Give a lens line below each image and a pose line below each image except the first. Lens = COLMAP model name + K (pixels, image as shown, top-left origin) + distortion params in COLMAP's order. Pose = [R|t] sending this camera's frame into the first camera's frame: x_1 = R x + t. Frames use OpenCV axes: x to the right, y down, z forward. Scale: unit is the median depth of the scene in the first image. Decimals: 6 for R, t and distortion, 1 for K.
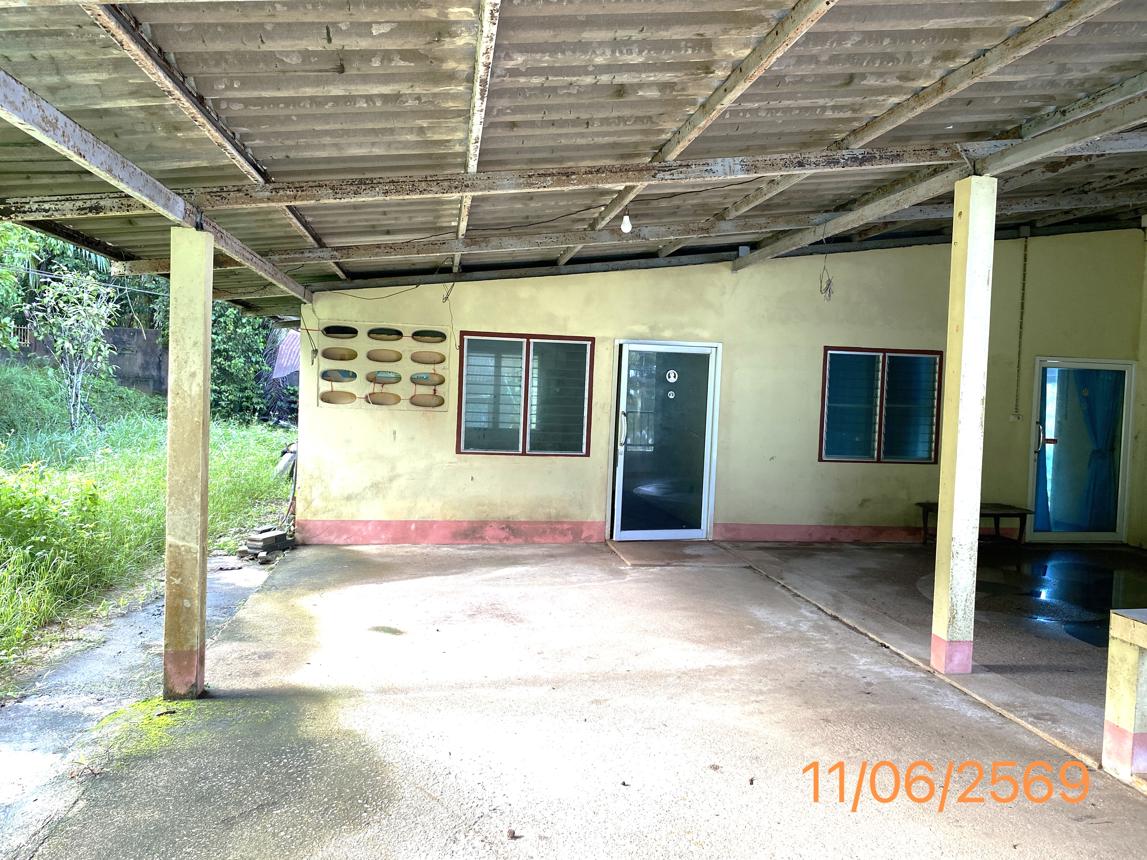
lens RADIAL K [[882.4, 0, 571.0], [0, 882.4, 432.0], [0, 0, 1]] dist [0.006455, -0.032084]
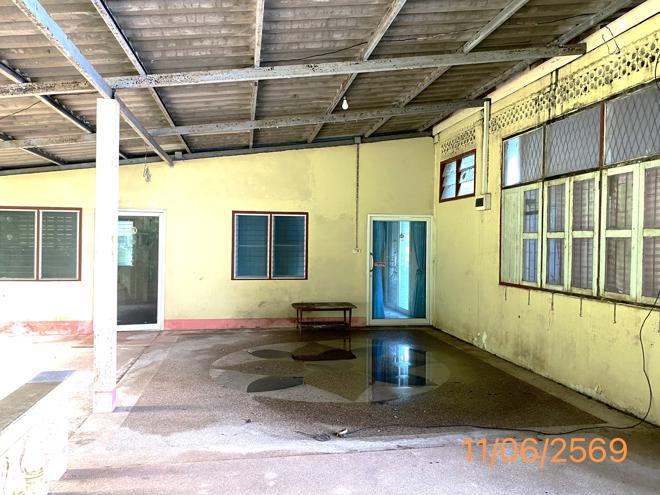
lens RADIAL K [[507.7, 0, 330.7], [0, 507.7, 245.9], [0, 0, 1]] dist [0.006455, -0.032084]
pose [[0.999104, -0.024054, 0.034833, 0.434206], [0.025486, 0.998822, -0.041281, 0.013505], [-0.033799, 0.042132, 0.998540, 0.039447]]
